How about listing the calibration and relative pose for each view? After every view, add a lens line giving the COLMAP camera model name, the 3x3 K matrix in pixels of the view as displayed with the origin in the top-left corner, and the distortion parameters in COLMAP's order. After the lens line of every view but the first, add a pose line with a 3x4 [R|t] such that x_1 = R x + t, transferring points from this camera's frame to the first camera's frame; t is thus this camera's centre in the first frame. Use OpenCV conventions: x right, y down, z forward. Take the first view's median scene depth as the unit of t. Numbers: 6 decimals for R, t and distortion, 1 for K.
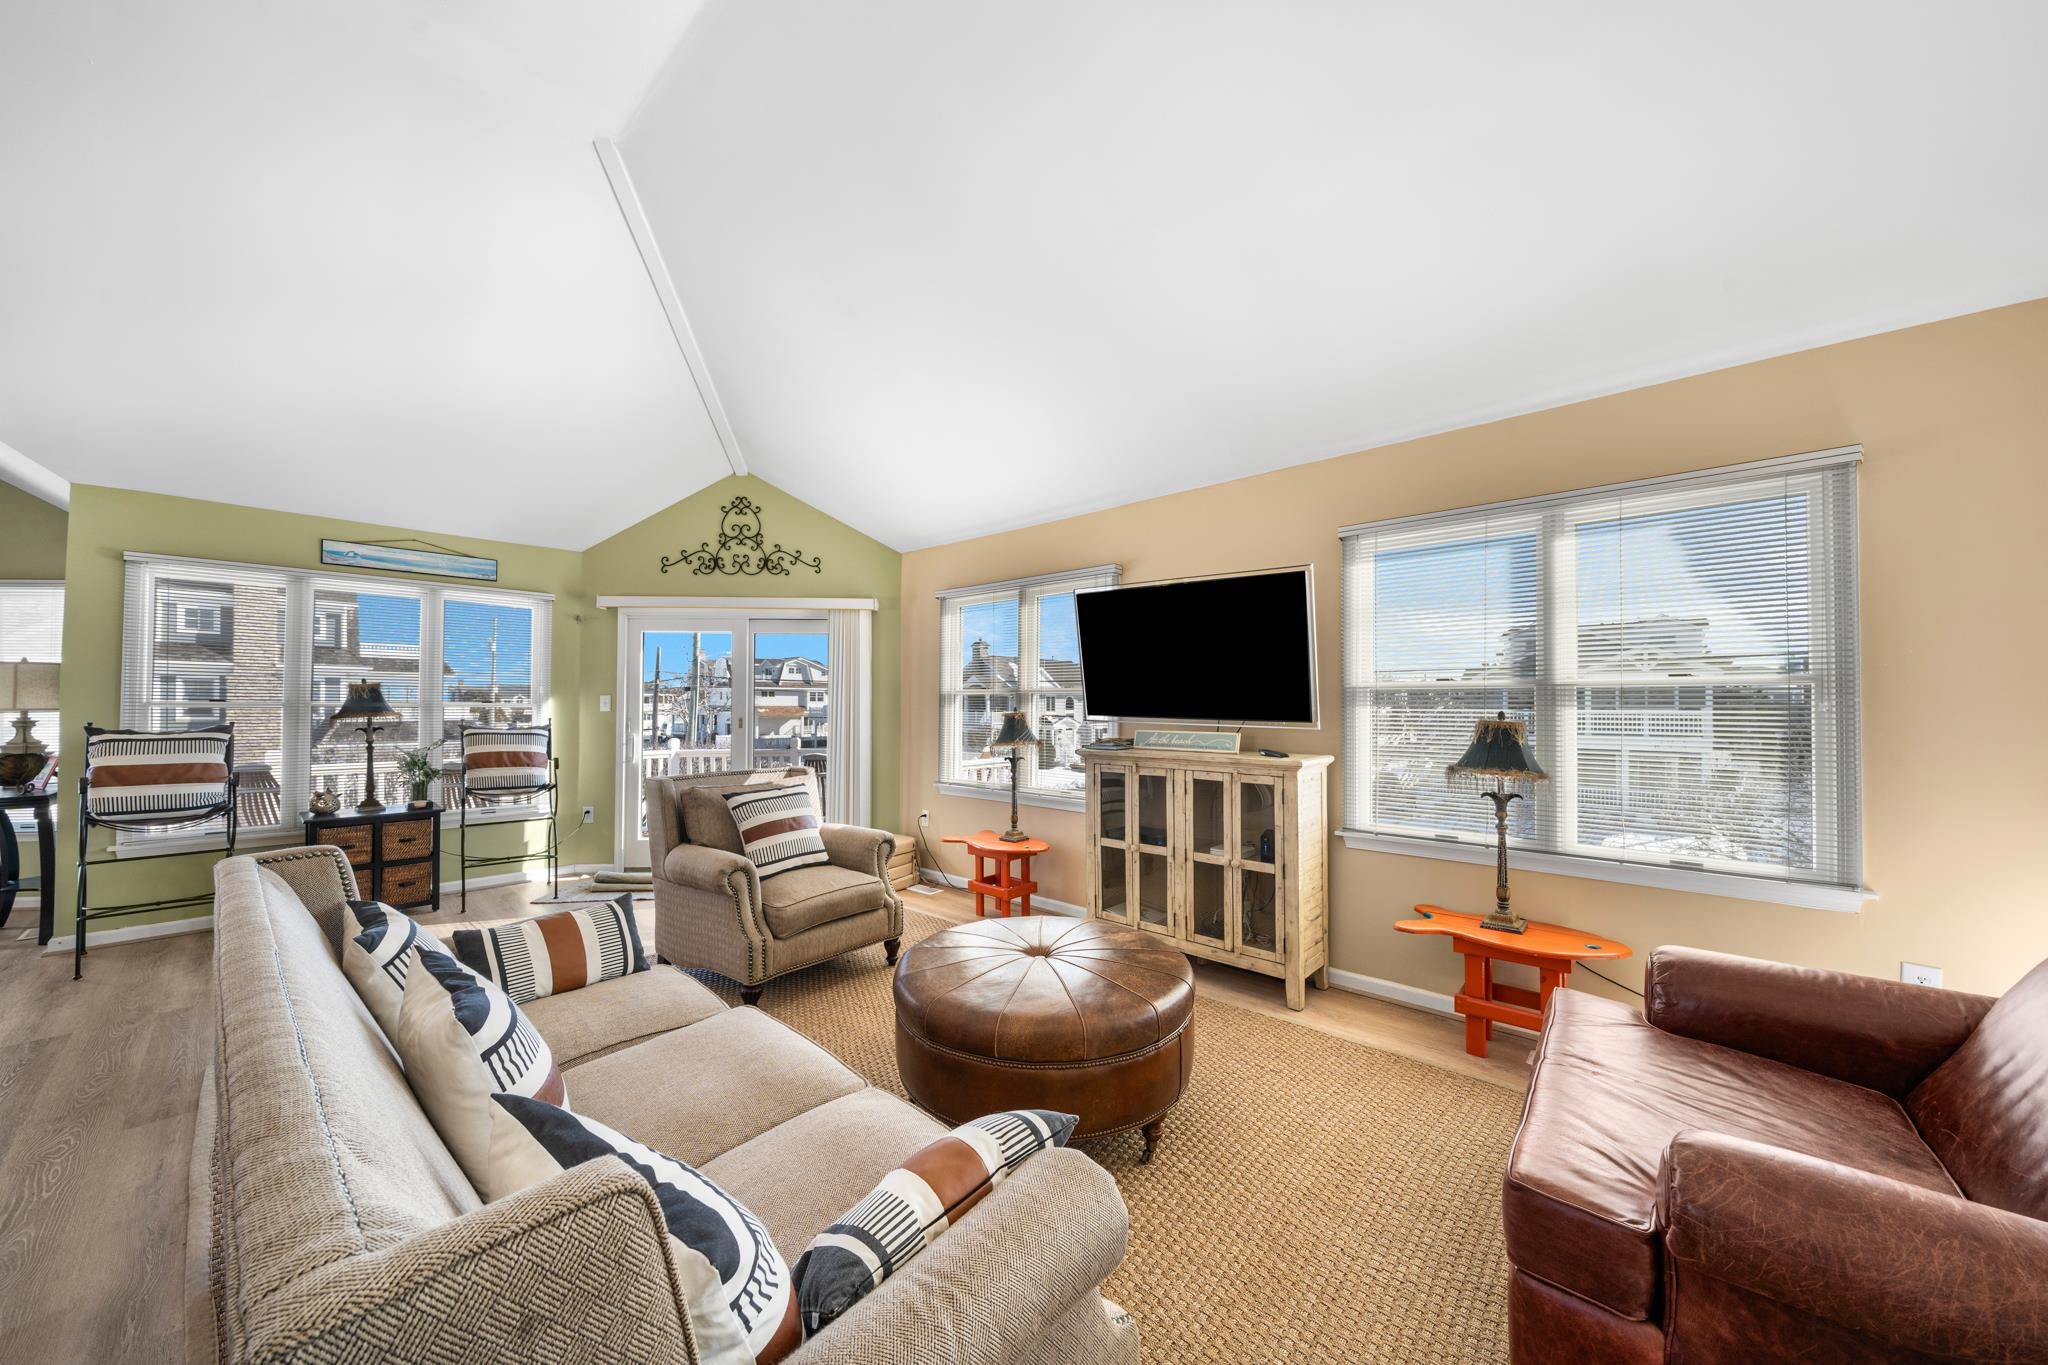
lens RADIAL K [[693.2, 0, 1031.0], [0, 693.2, 696.1], [0, 0, 1]] dist [-0.005081, -0.000237]
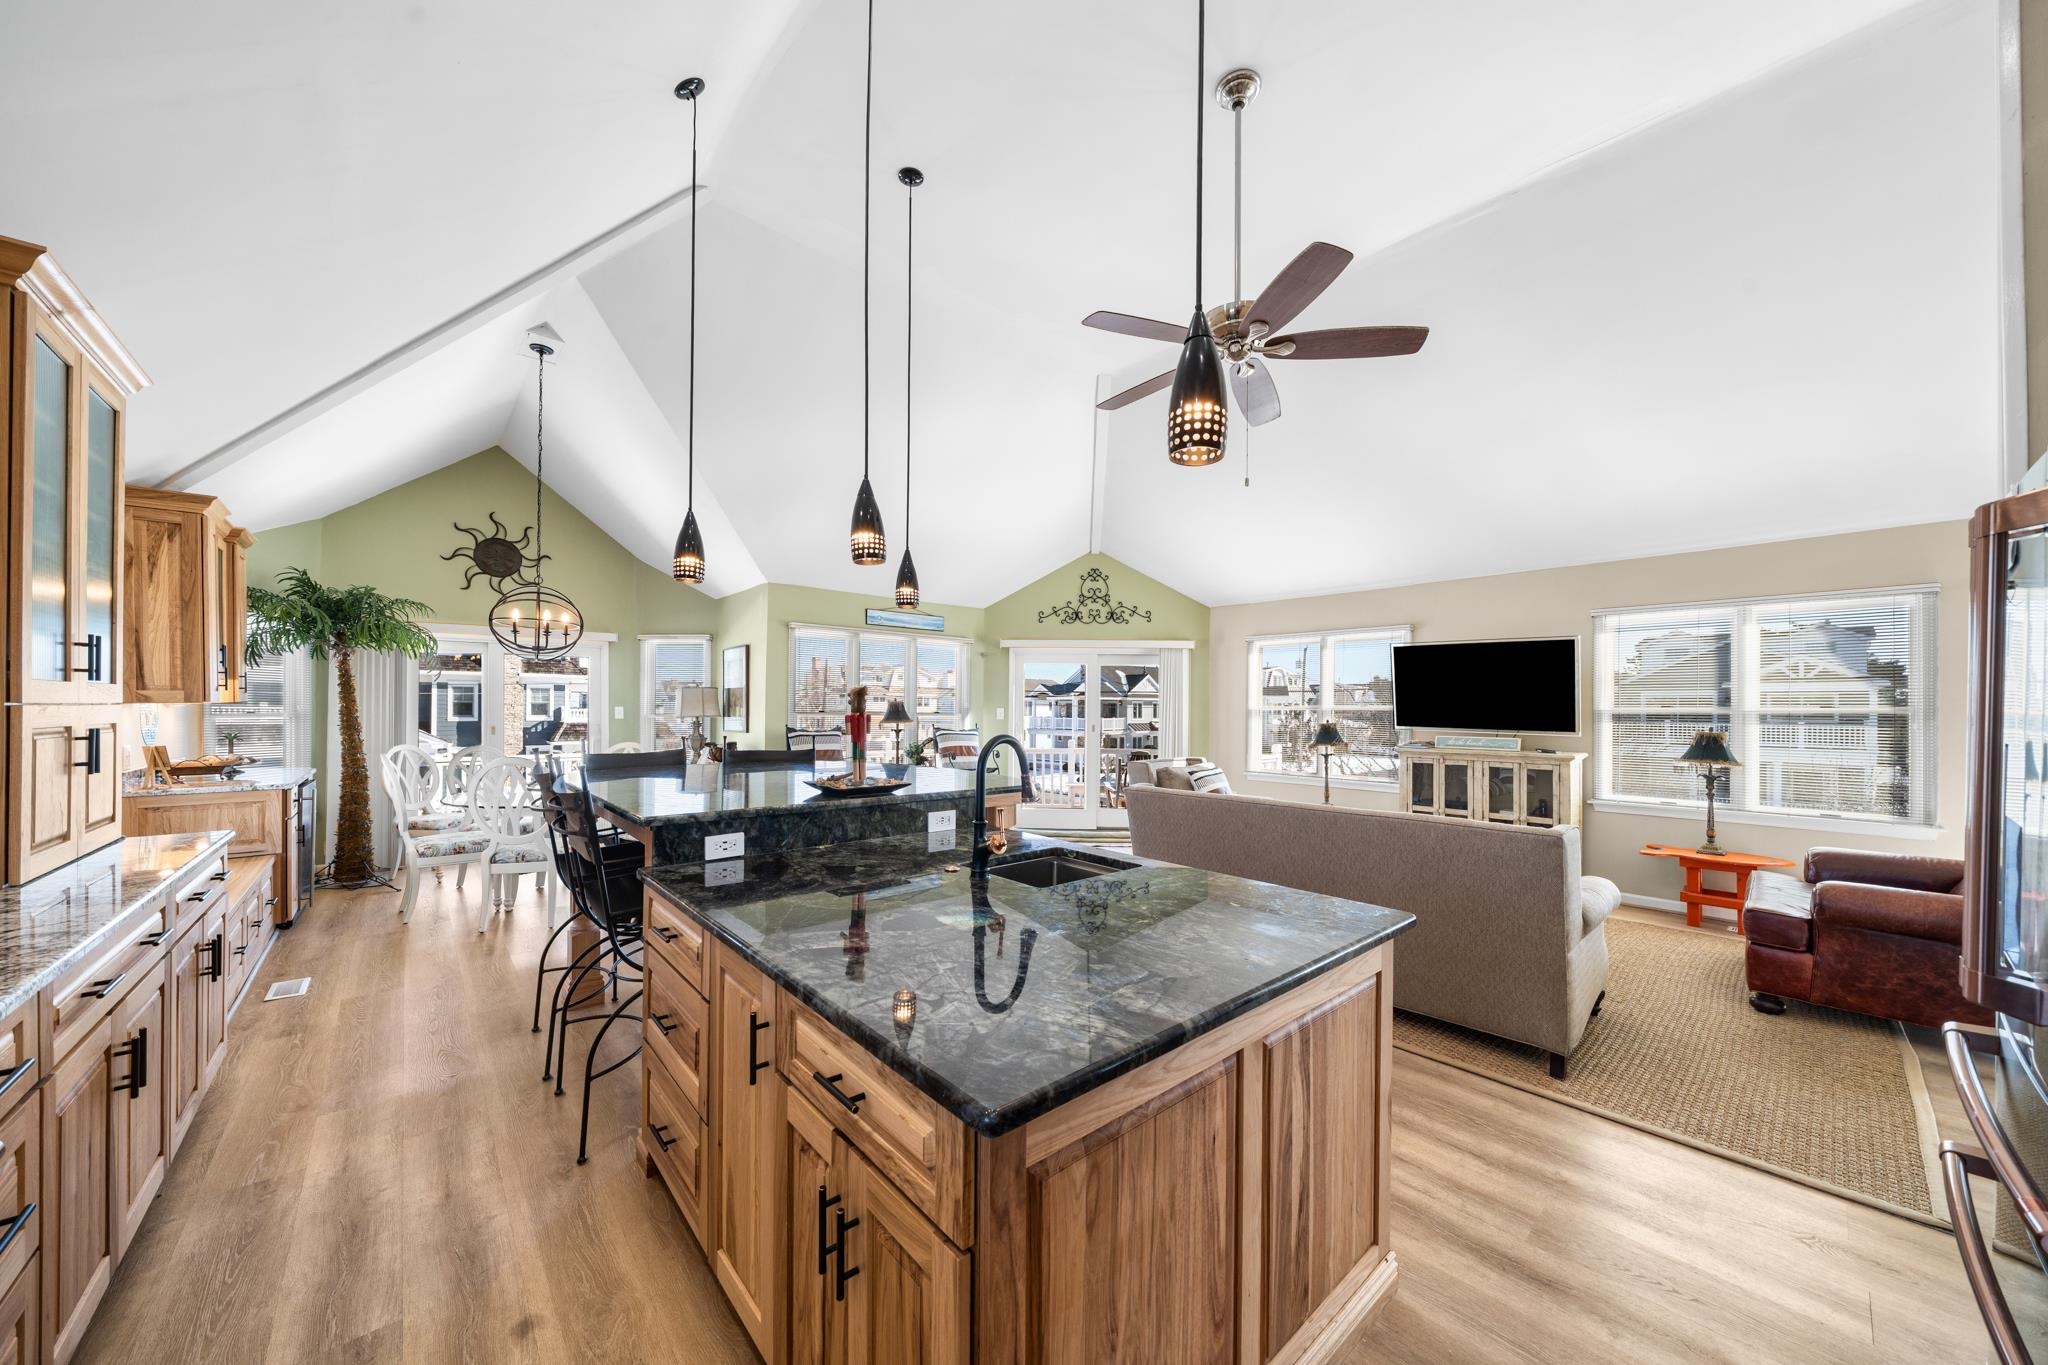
lens RADIAL K [[711.4, 0, 1025.2], [0, 711.4, 694.1], [0, 0, 1]] dist [-0.000929, -0.000255]
pose [[0.994658, 0.004373, -0.103132, -0.586925], [-0.005373, 0.999941, -0.009416, -0.024168], [0.103085, 0.009920, 0.994623, -0.658968]]
